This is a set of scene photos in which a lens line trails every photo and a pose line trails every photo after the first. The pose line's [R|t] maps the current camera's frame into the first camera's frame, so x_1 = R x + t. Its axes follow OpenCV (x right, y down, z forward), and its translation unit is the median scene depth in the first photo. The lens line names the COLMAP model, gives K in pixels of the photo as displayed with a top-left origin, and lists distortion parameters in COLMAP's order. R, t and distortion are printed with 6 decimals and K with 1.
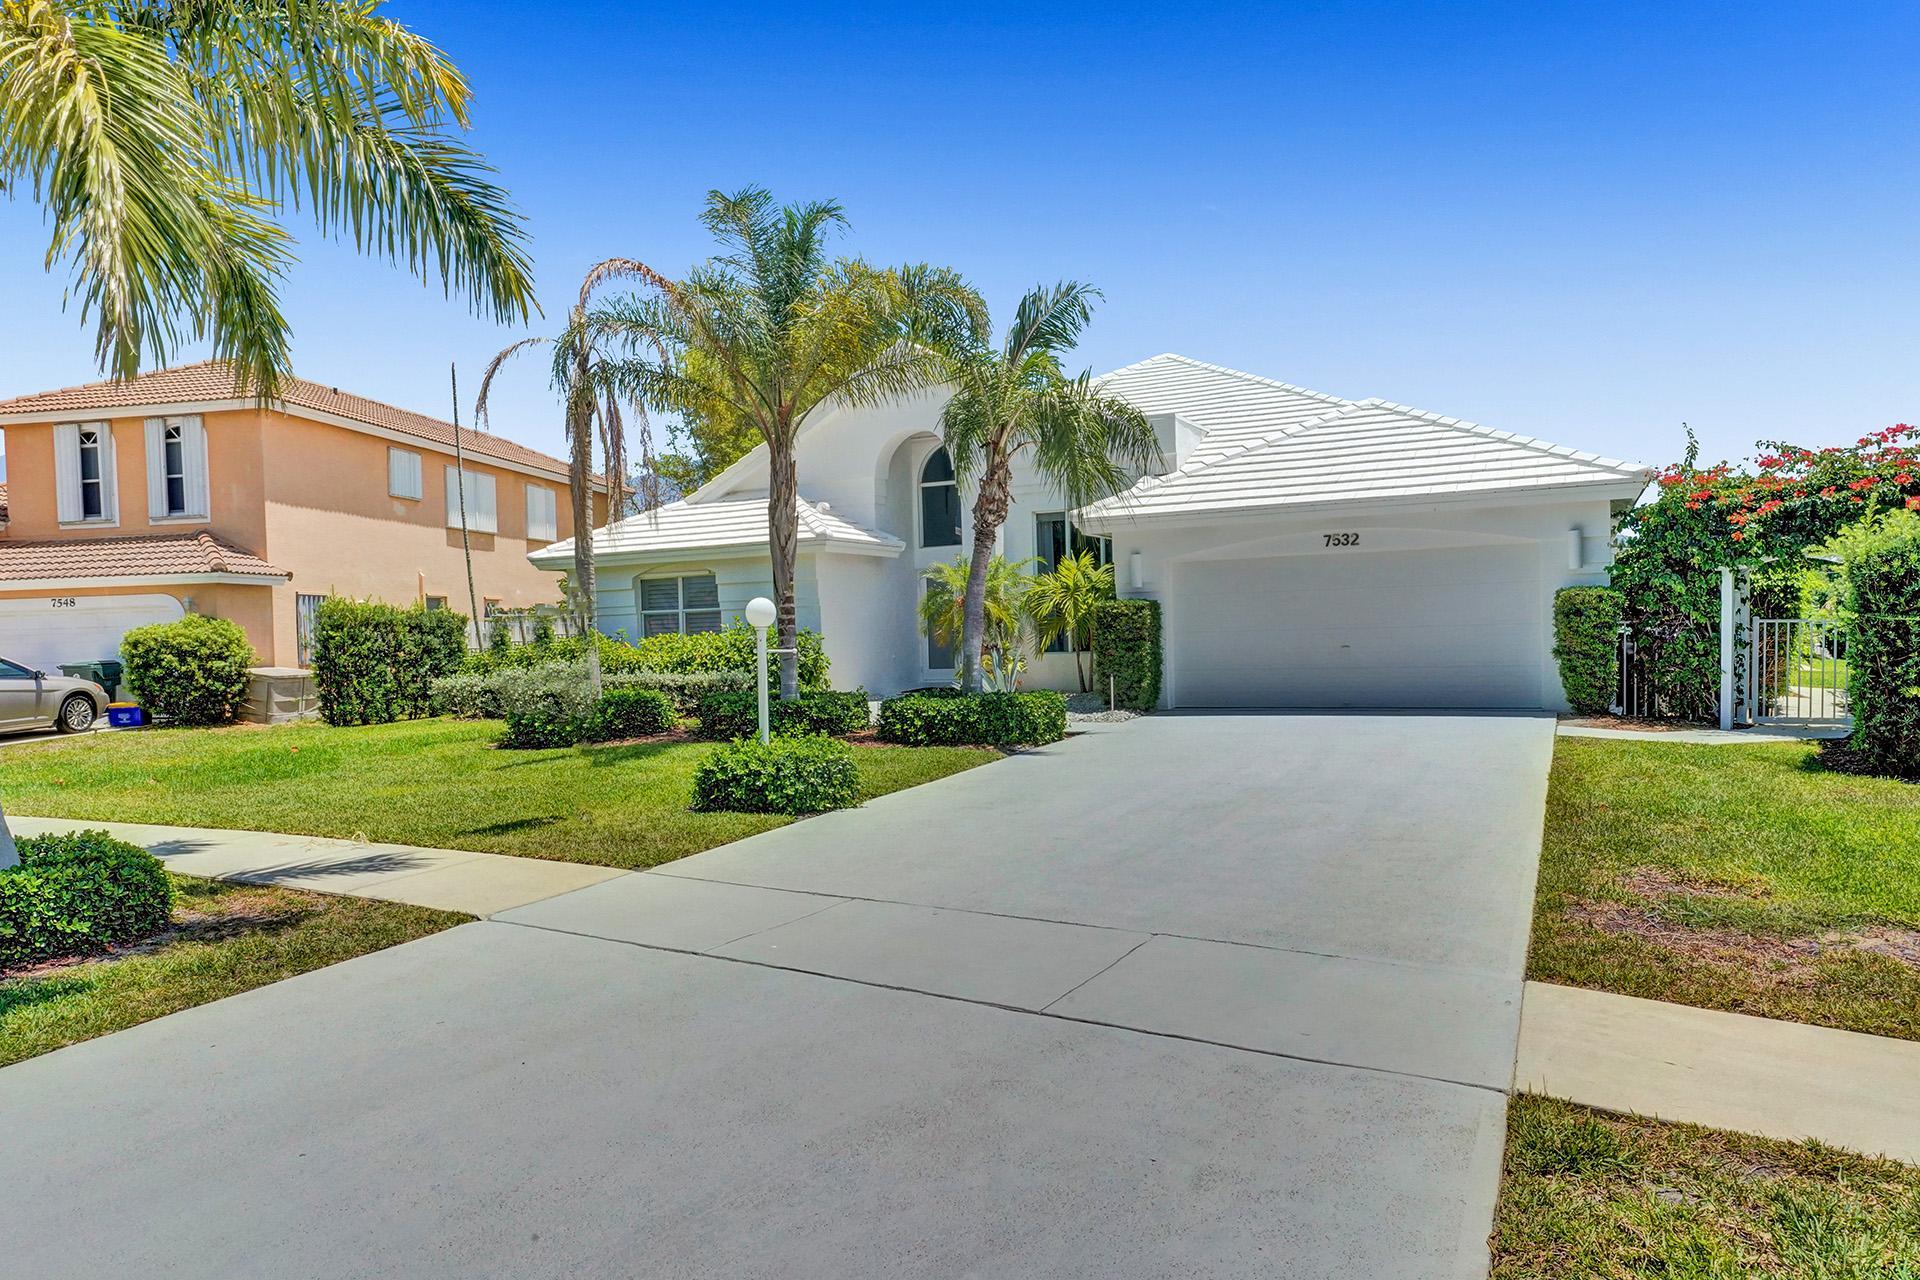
lens RADIAL K [[1209.3, 0, 959.9], [0, 1209.3, 695.4], [0, 0, 1]] dist [-0.036532, 0.001797]
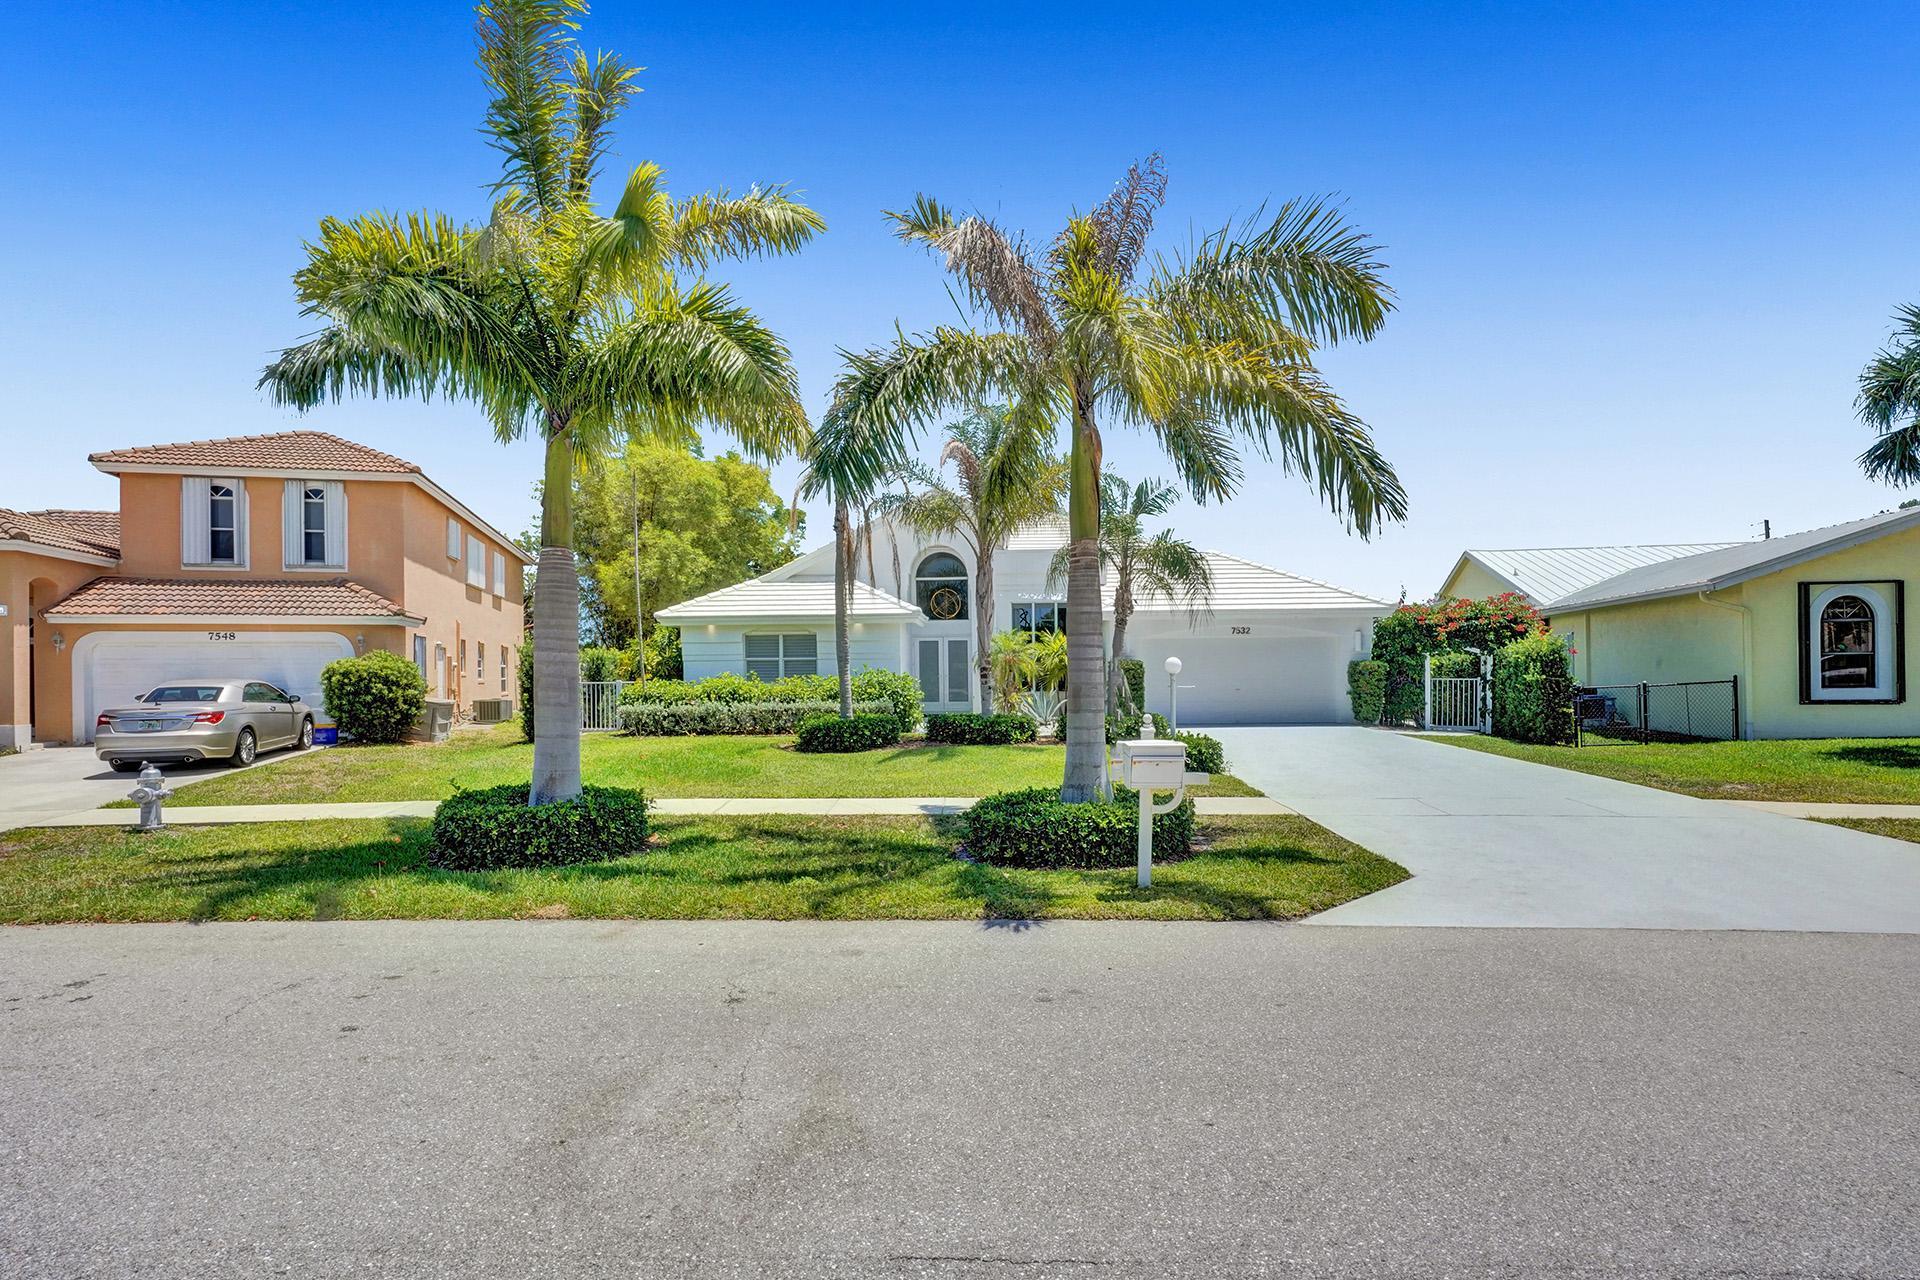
lens RADIAL K [[942.1, 0, 963.9], [0, 942.1, 694.2], [0, 0, 1]] dist [-0.072871, 0.028029]
pose [[0.909685, 0.010745, 0.415160, -0.476633], [0.004523, 0.999350, -0.035775, 0.011267], [-0.415275, 0.034422, 0.909045, -0.079893]]
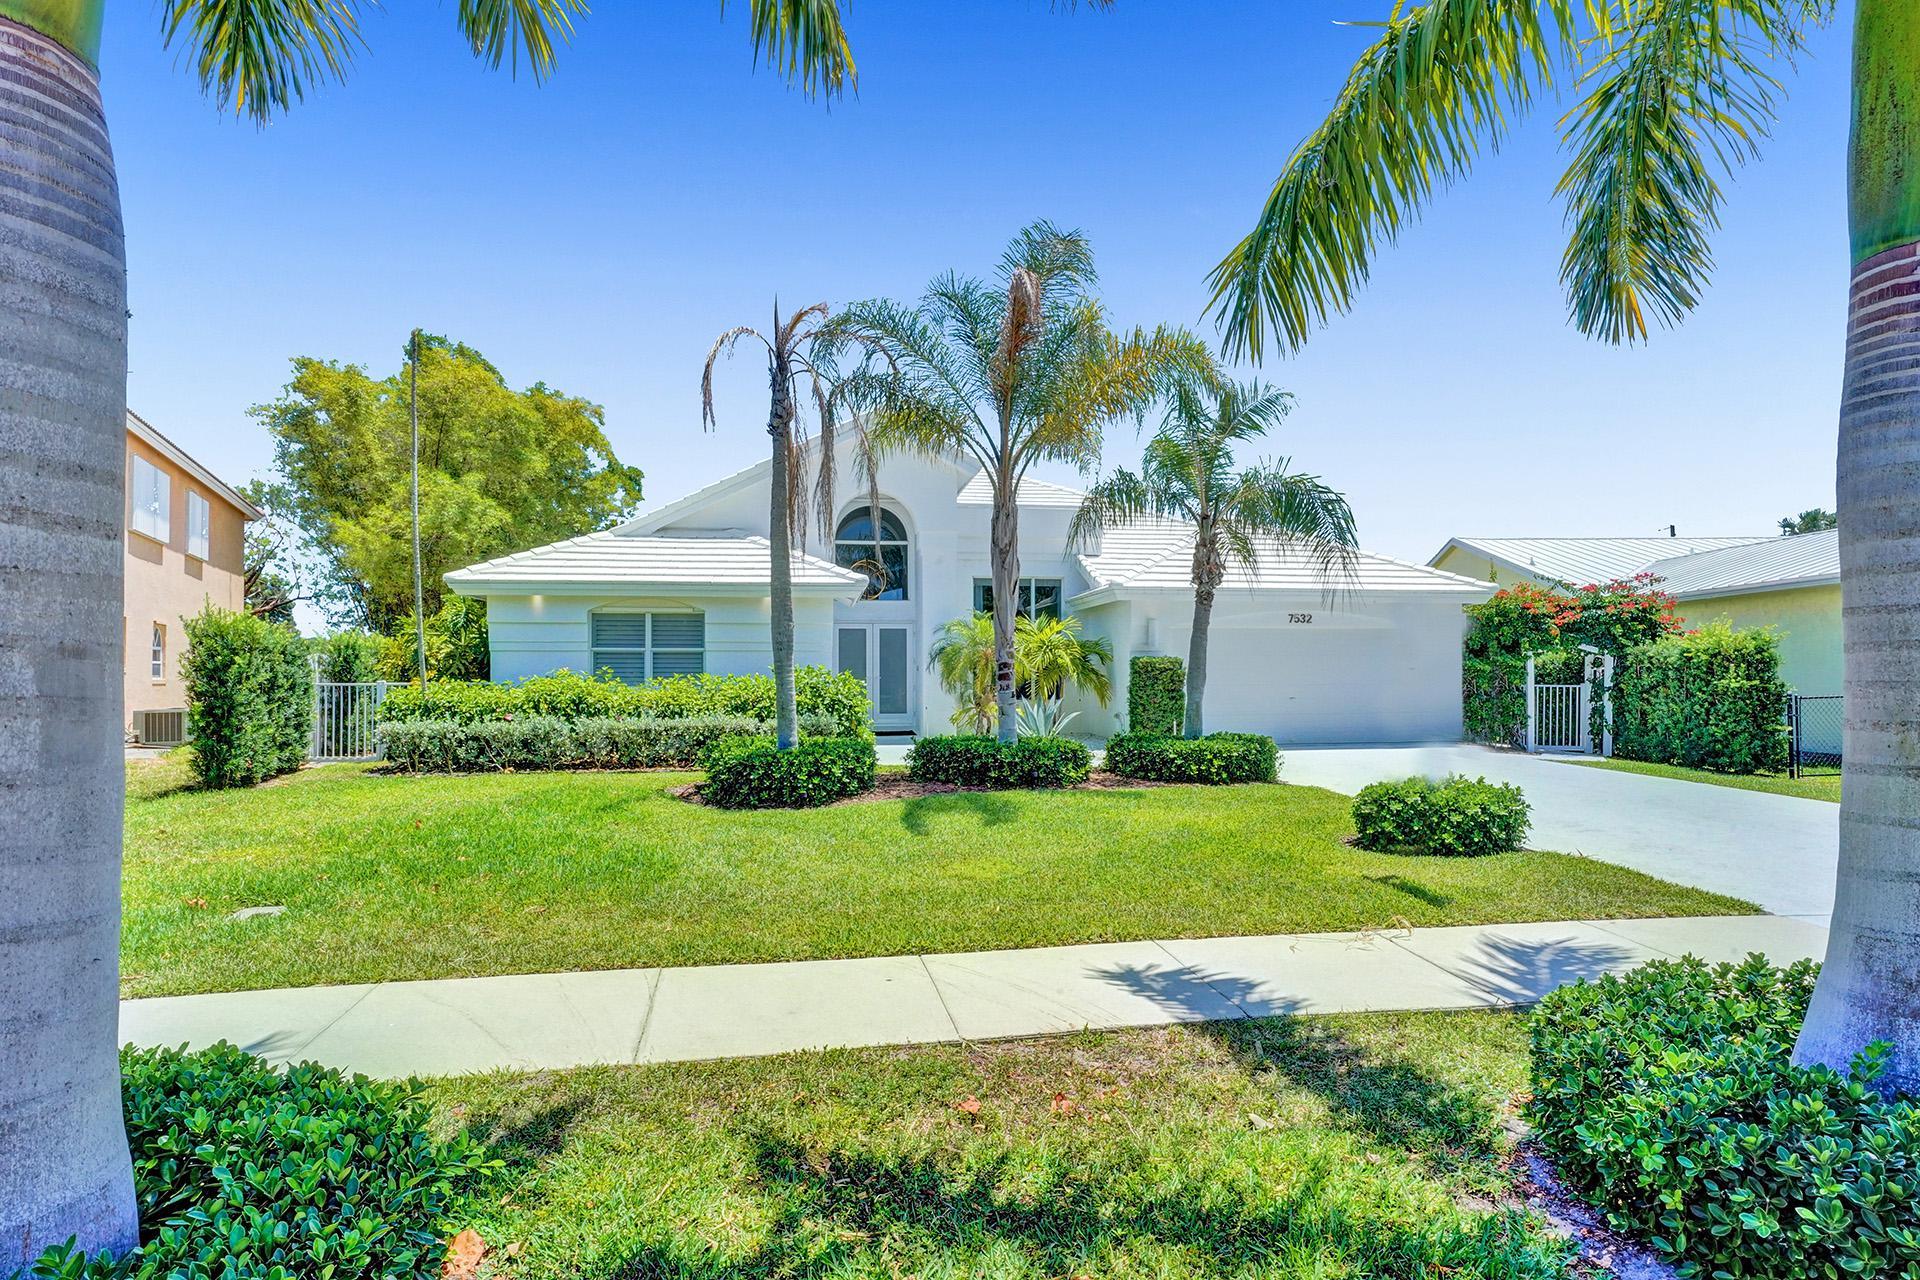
lens RADIAL K [[975.7, 0, 962.6], [0, 975.7, 671.4], [0, 0, 1]] dist [-0.055475, 0.000297]
pose [[0.817354, 0.030859, 0.575309, -0.447007], [0.008151, 0.997845, -0.065105, -0.002730], [-0.576078, 0.057903, 0.815341, 0.249065]]
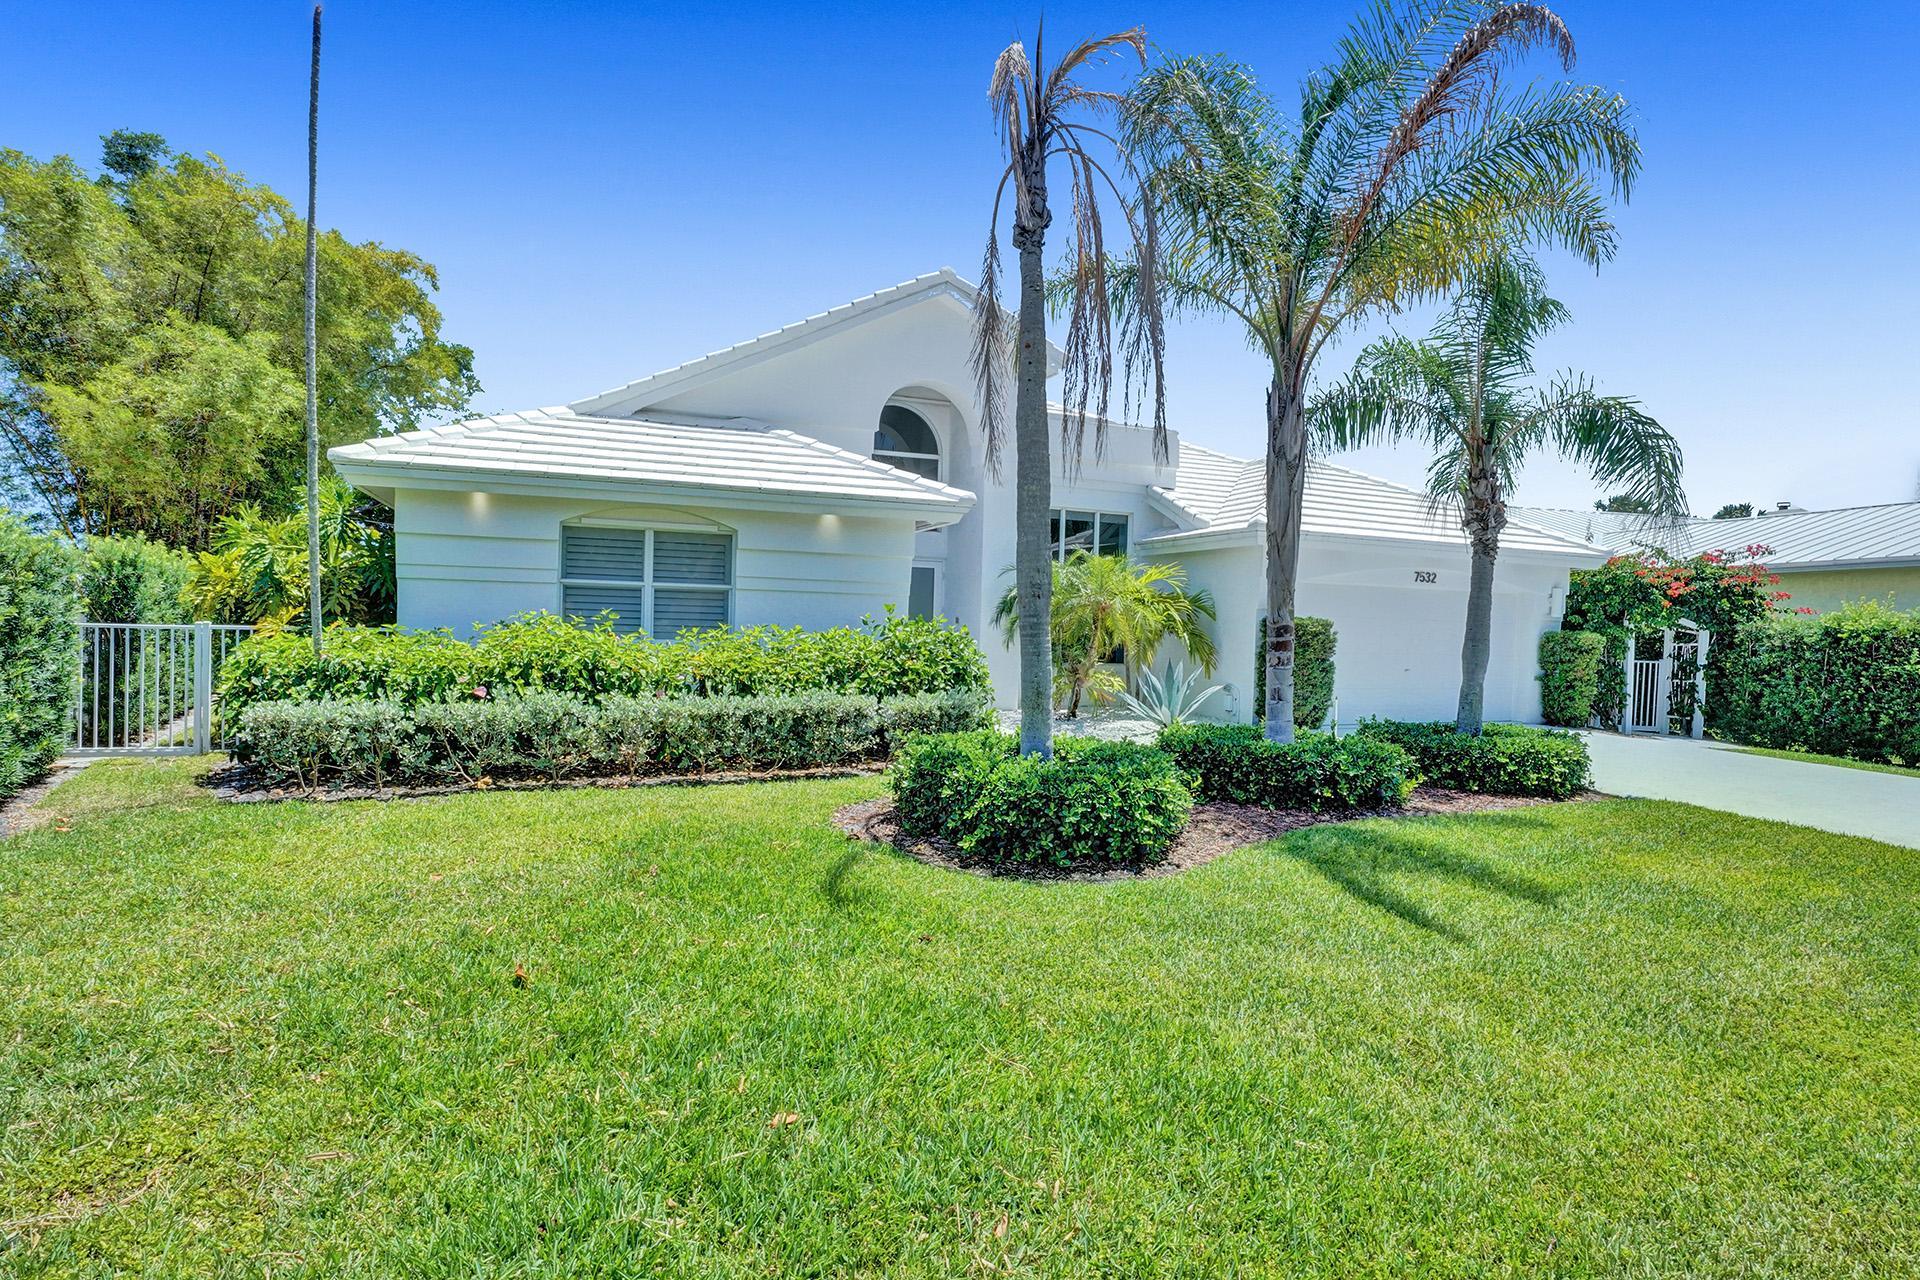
lens RADIAL K [[982.2, 0, 960.0], [0, 982.2, 640.0], [0, 0, 1]] dist [-0.079207, 0.024626]
pose [[0.658422, 0.035795, 0.751797, -0.483281], [-0.007323, 0.999126, -0.041158, -0.021635], [-0.752613, 0.021594, 0.658109, 0.536522]]
